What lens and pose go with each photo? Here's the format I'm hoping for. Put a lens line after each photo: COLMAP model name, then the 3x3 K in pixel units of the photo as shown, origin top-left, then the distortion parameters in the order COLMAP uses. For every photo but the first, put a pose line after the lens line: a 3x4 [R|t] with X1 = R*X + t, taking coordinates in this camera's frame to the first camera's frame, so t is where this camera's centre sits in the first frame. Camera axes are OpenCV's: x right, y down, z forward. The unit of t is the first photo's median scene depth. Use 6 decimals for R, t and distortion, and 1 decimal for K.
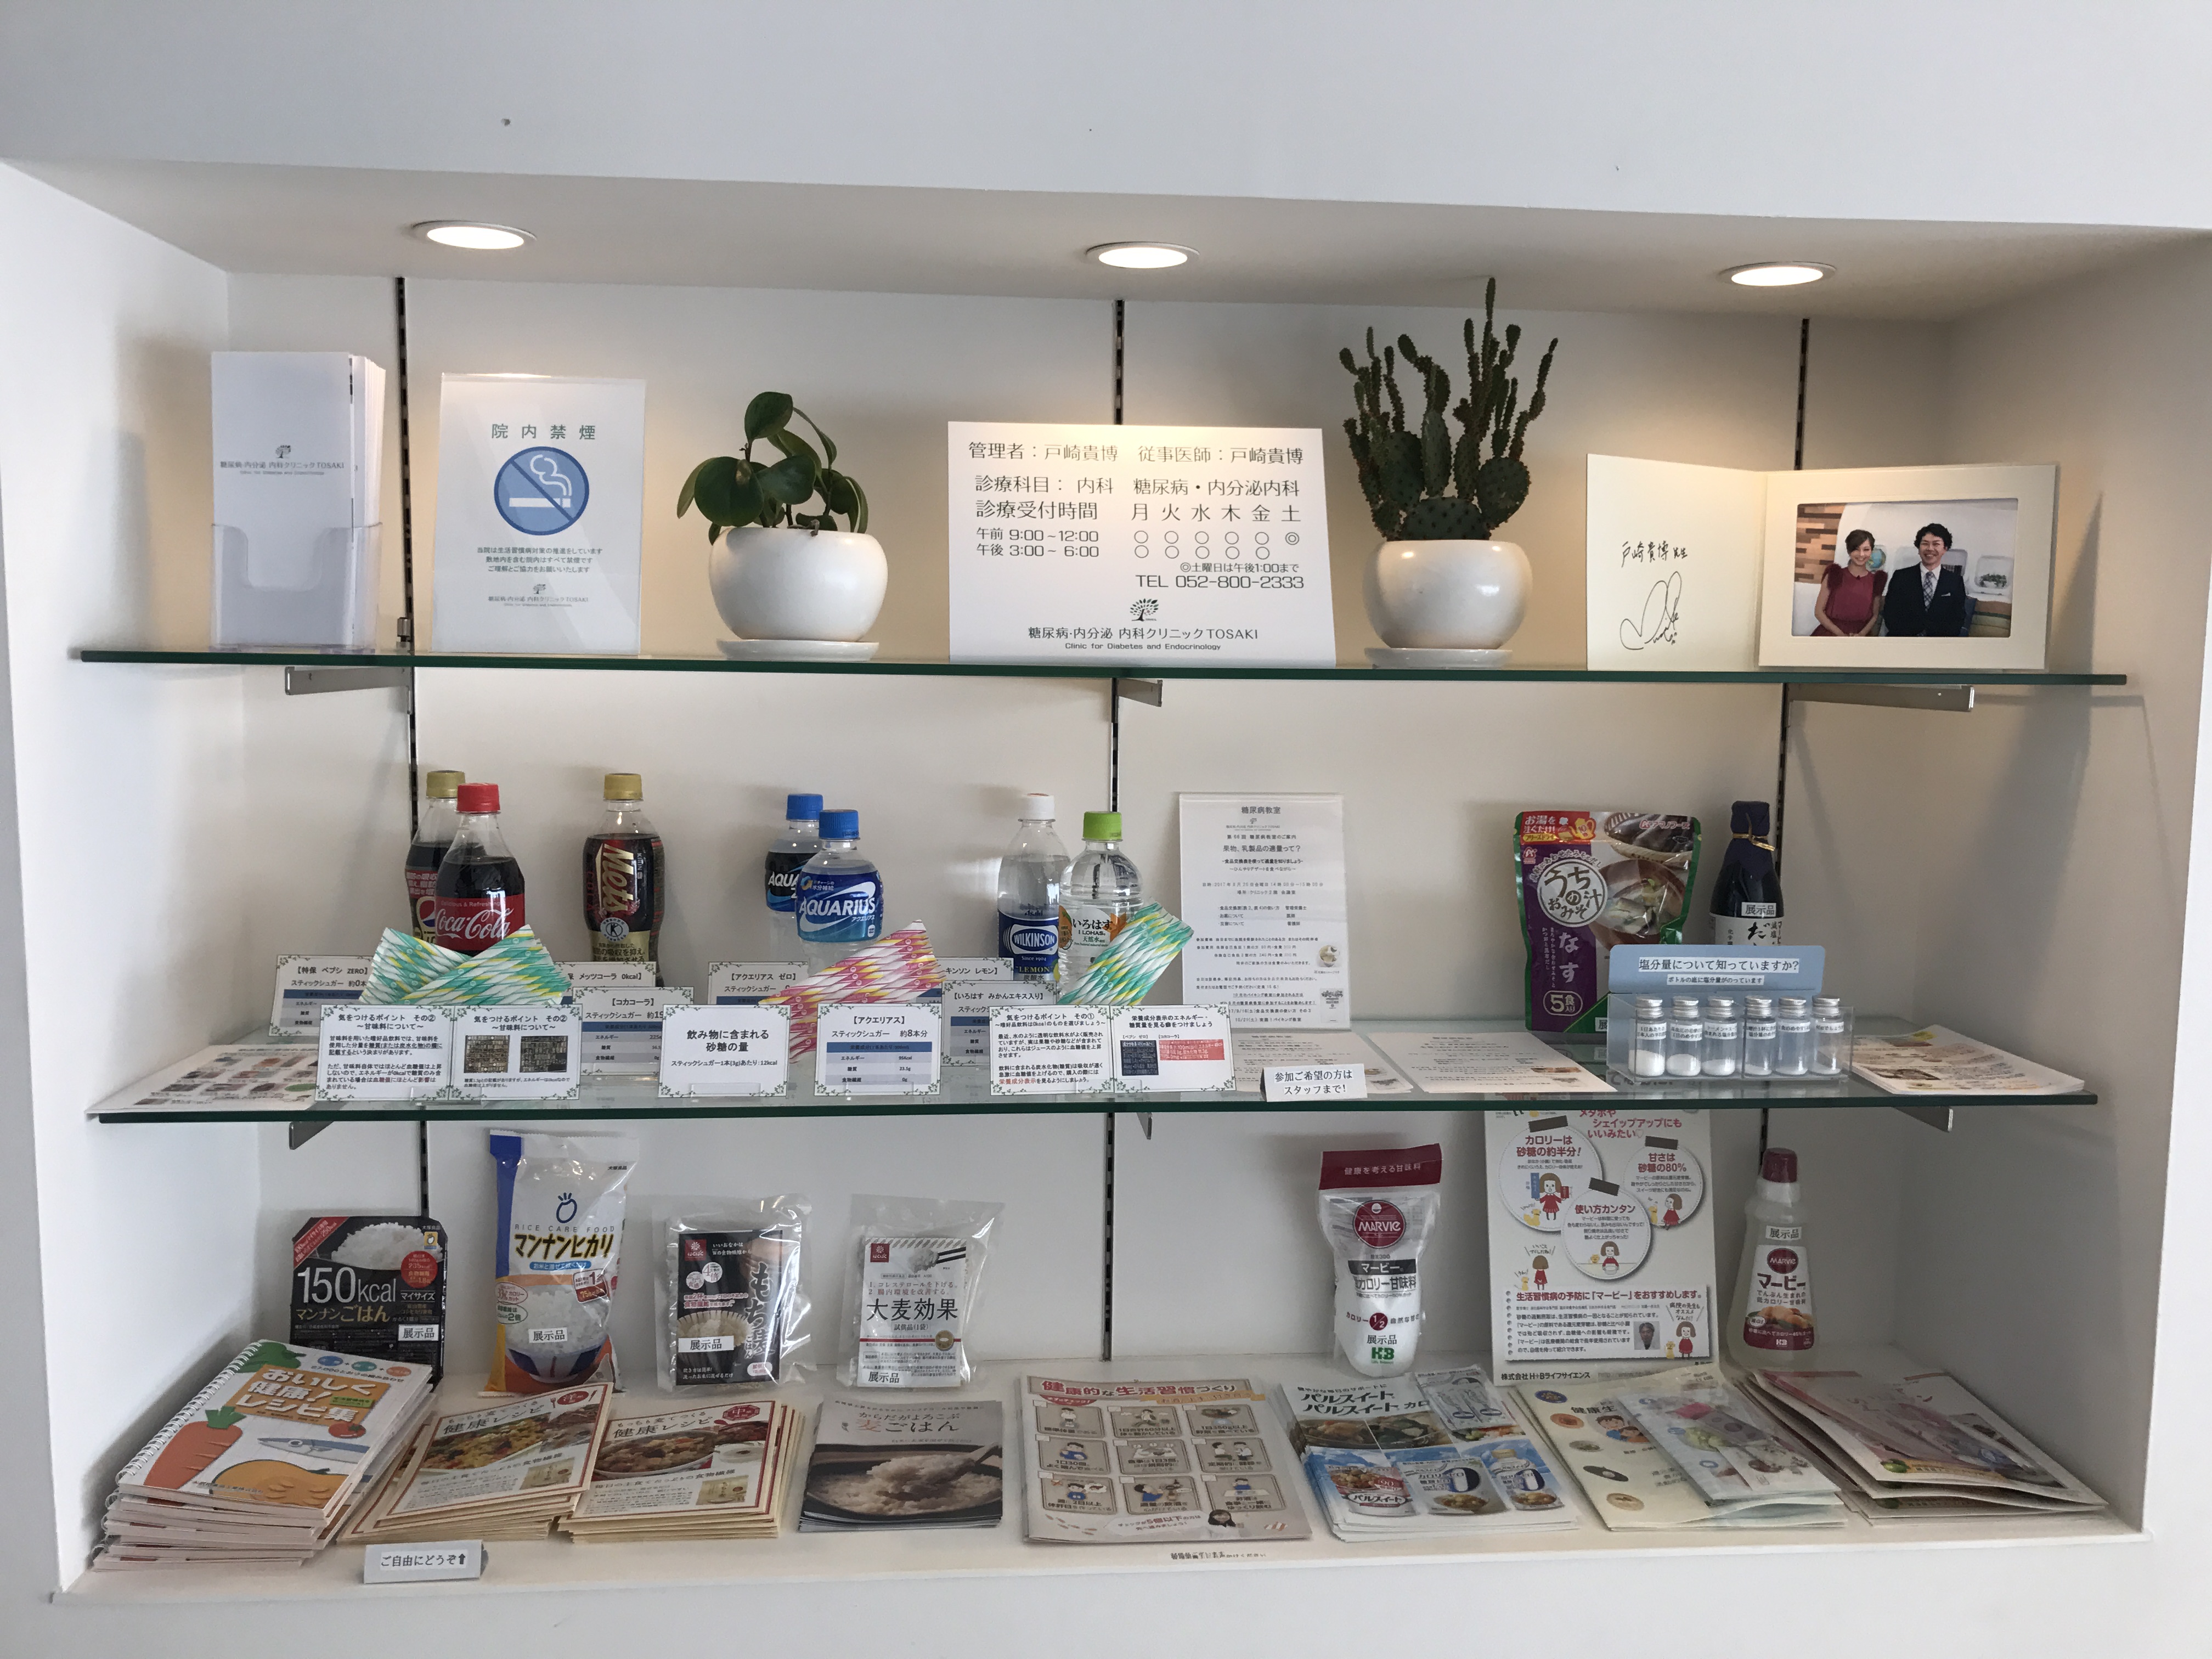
lens RADIAL K [[1770.9, 0, 1086.9], [0, 1770.9, 819.9], [0, 0, 1]] dist [0.011088, -0.005441]
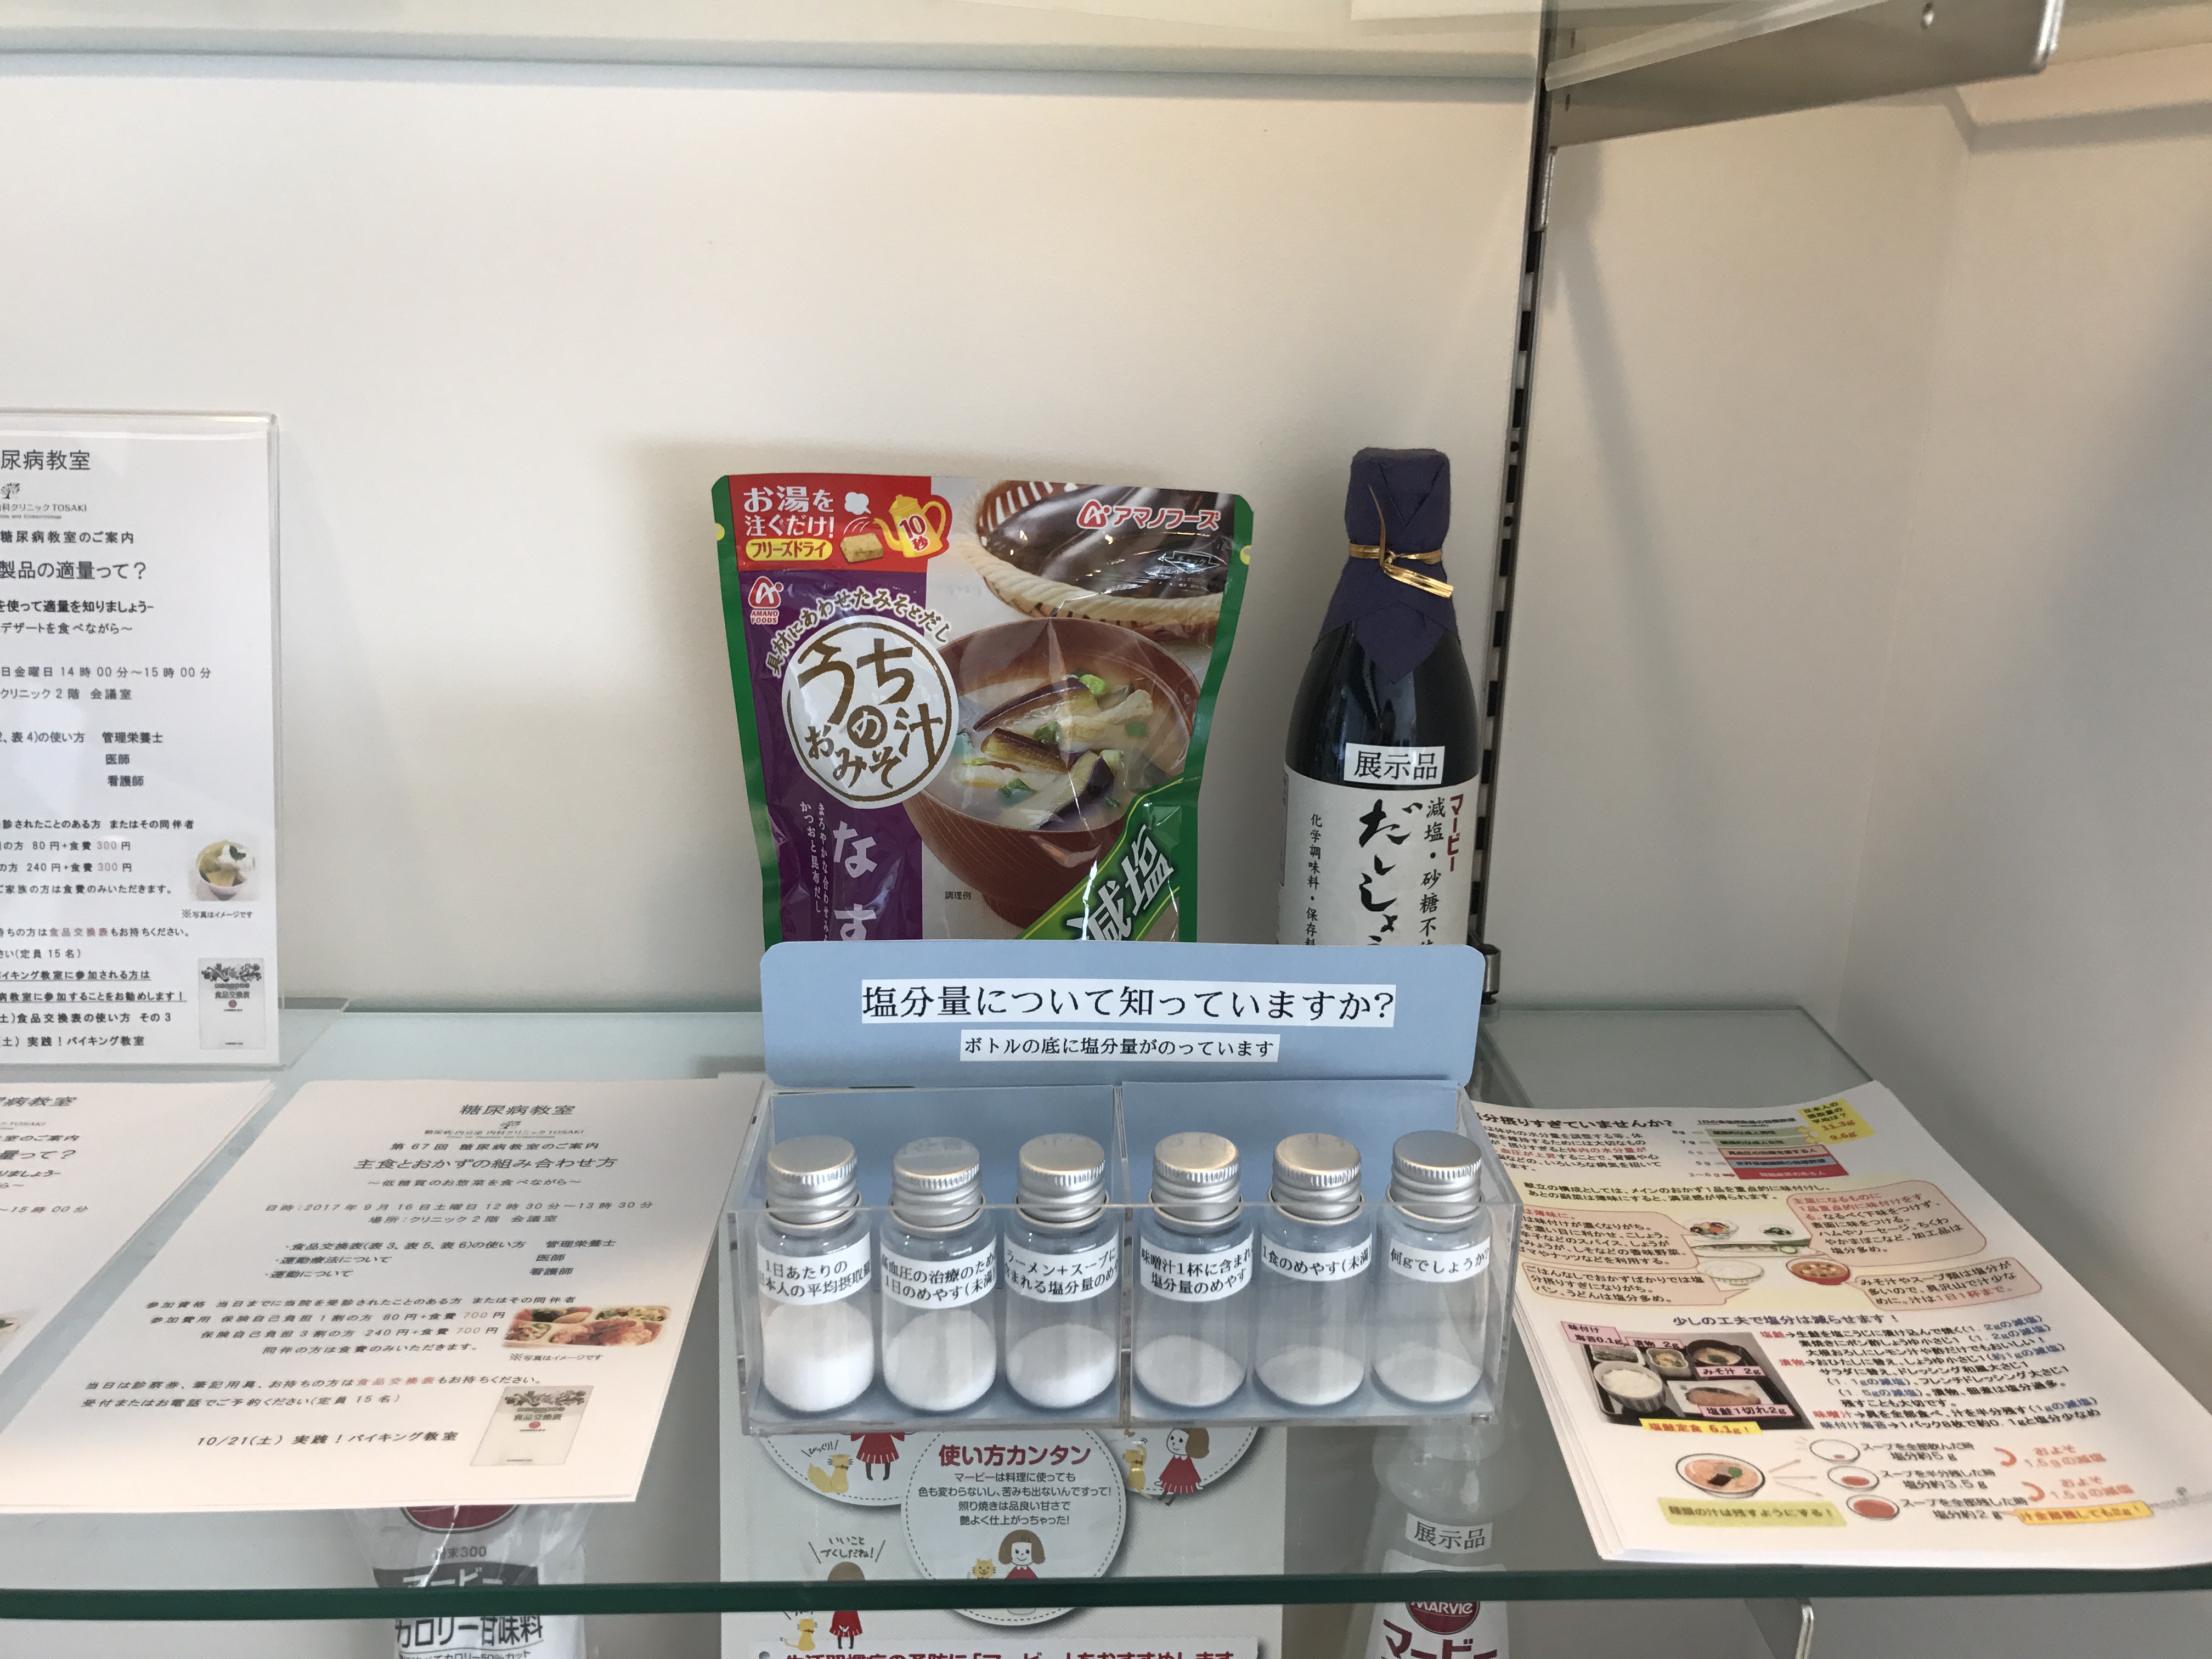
lens RADIAL K [[1770.9, 0, 1120.4], [0, 1770.9, 846.3], [0, 0, 1]] dist [0.011088, -0.005441]
pose [[0.999588, 0.015318, -0.024282, 0.332304], [-0.009305, 0.972966, 0.230760, -0.014869], [0.027160, -0.230439, 0.972708, 0.647586]]
